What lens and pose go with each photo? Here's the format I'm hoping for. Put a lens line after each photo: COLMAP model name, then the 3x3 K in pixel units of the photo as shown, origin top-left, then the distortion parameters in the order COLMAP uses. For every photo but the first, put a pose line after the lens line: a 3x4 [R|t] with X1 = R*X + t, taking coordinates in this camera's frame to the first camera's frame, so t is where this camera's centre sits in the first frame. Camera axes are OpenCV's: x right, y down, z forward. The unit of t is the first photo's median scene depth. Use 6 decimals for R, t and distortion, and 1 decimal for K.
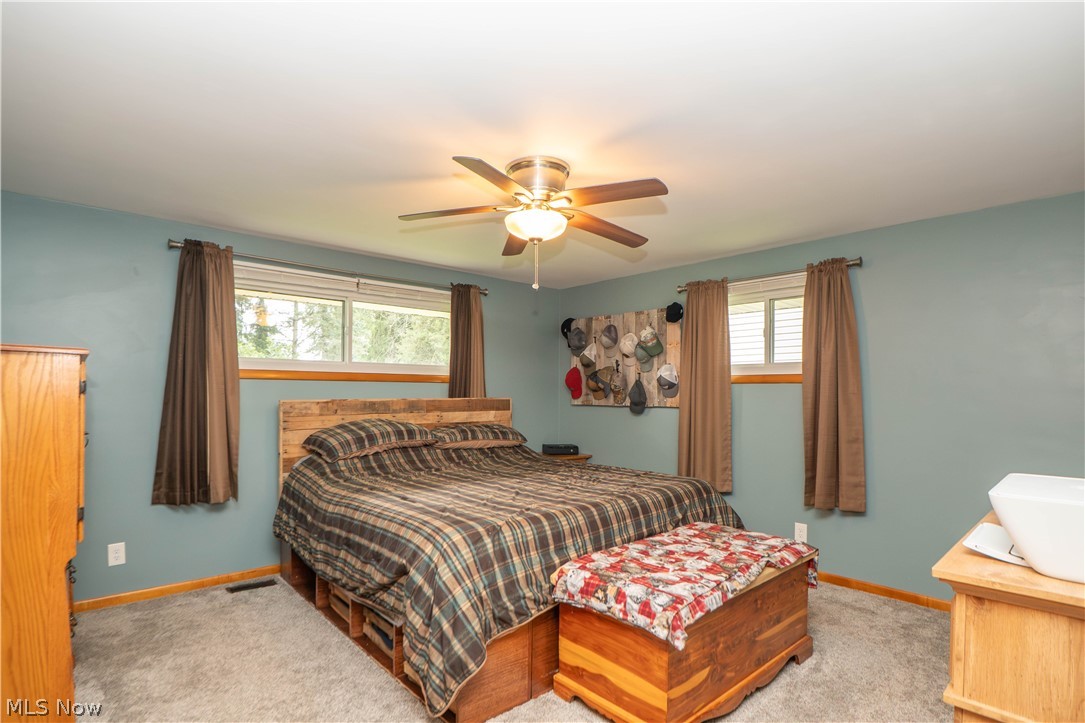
lens RADIAL K [[534.0, 0, 529.1], [0, 534.0, 375.8], [0, 0, 1]] dist [-0.046775, 0.017310]
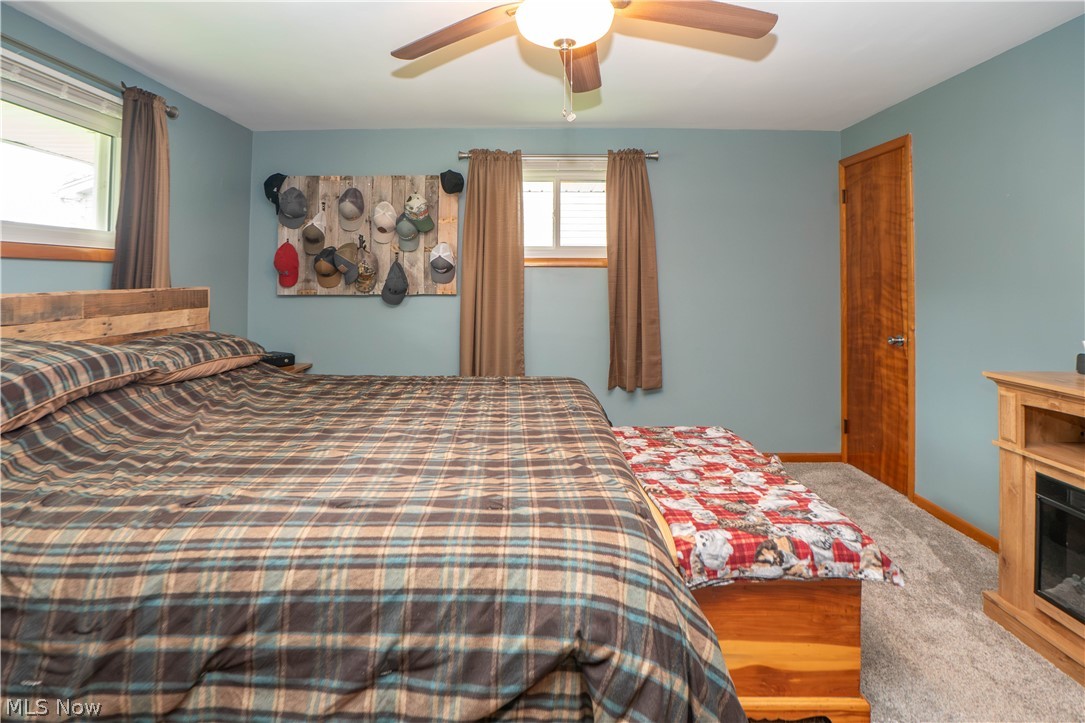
lens RADIAL K [[551.4, 0, 509.1], [0, 551.4, 253.3], [0, 0, 1]] dist [-0.023308, -0.000347]
pose [[0.680225, 0.025946, 0.732544, -0.343258], [-0.018223, 0.999663, -0.018486, 0.008951], [-0.732777, -0.000774, 0.680468, 0.386187]]
